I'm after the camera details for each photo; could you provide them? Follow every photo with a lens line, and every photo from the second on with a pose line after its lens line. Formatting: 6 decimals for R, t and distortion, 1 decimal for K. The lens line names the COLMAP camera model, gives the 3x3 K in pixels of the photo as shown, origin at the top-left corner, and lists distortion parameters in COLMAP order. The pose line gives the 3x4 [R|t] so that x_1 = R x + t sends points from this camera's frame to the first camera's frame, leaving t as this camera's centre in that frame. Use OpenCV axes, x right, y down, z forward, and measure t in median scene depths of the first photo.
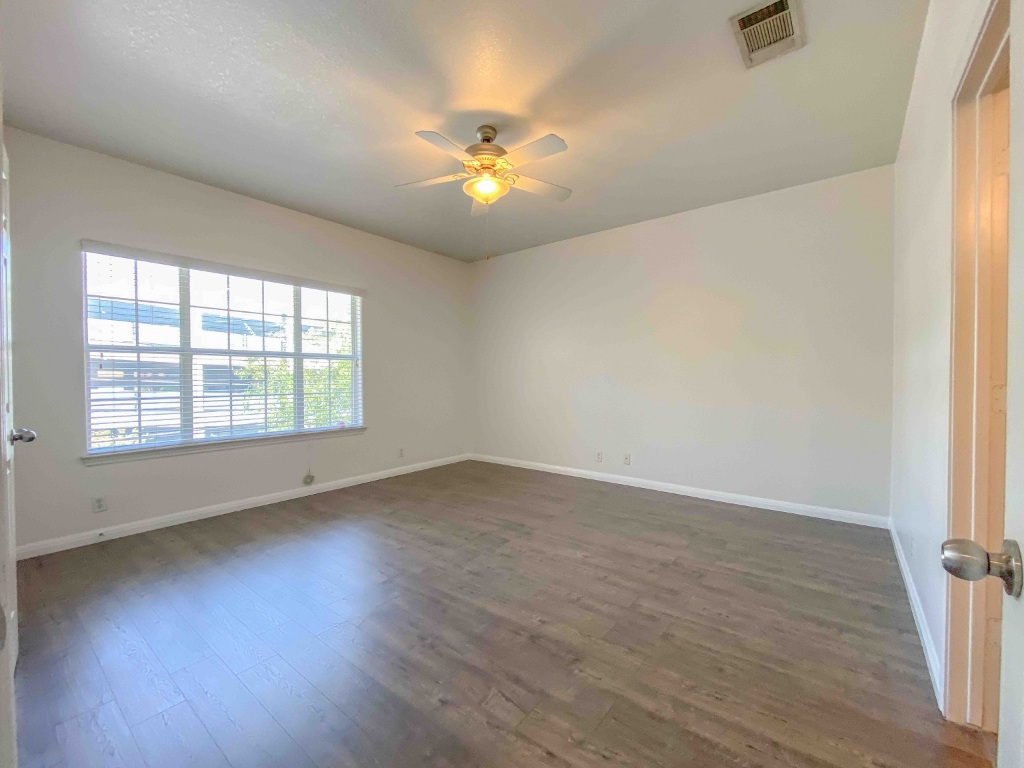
lens RADIAL K [[418.4, 0, 512.0], [0, 418.4, 384.0], [0, 0, 1]] dist [-0.000337, 0.000140]
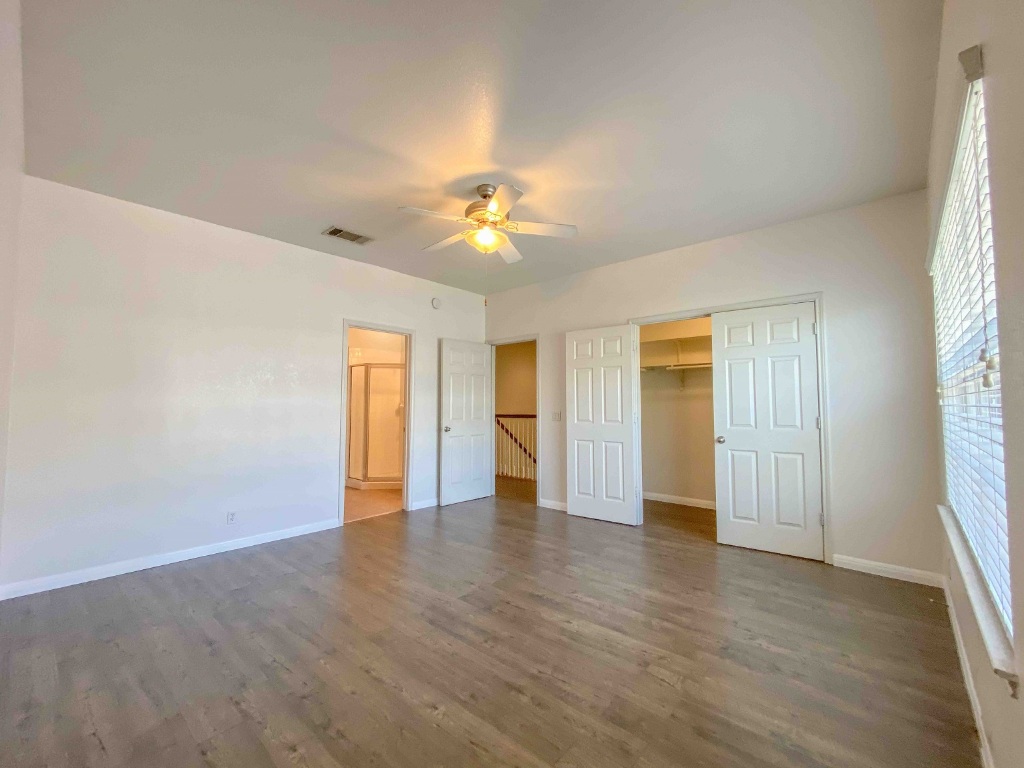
lens RADIAL K [[431.5, 0, 512.0], [0, 431.5, 384.0], [0, 0, 1]] dist [0.000117, -0.000476]
pose [[-0.998017, 0.000431, 0.062941, -0.169643], [-0.001822, 0.999359, -0.035741, -0.047988], [-0.062916, -0.035785, -0.997377, 1.857319]]
